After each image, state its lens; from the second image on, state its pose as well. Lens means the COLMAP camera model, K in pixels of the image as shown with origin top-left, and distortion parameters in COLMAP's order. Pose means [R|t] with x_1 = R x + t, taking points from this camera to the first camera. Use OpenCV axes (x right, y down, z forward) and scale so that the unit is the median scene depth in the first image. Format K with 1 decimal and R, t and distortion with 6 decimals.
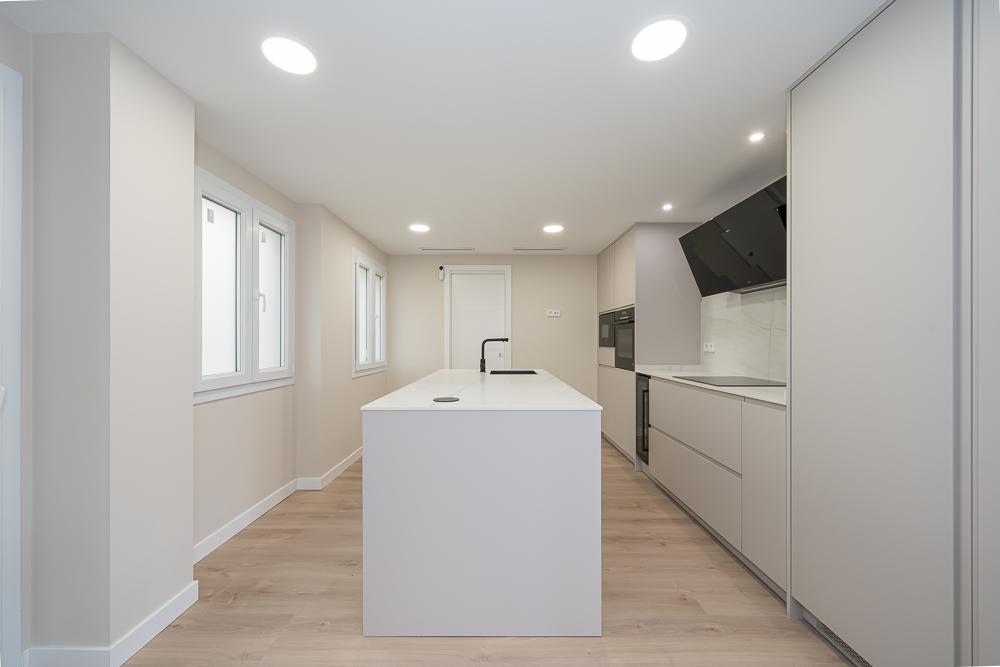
lens RADIAL K [[376.2, 0, 503.8], [0, 376.2, 338.2], [0, 0, 1]] dist [-0.001142, -0.000044]
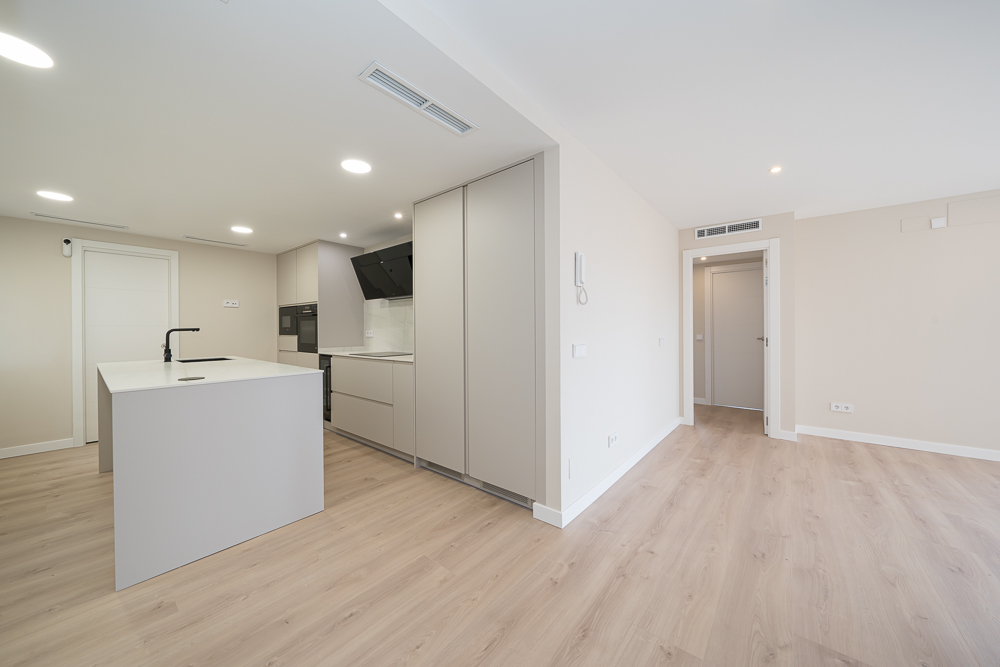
lens RADIAL K [[352.3, 0, 471.3], [0, 352.3, 340.0], [0, 0, 1]] dist [-0.007445, 0.000080]
pose [[0.682375, -0.026869, 0.730508, -0.198842], [-0.000377, 0.999311, 0.037109, -0.003210], [-0.731002, -0.025597, 0.681895, -0.246388]]
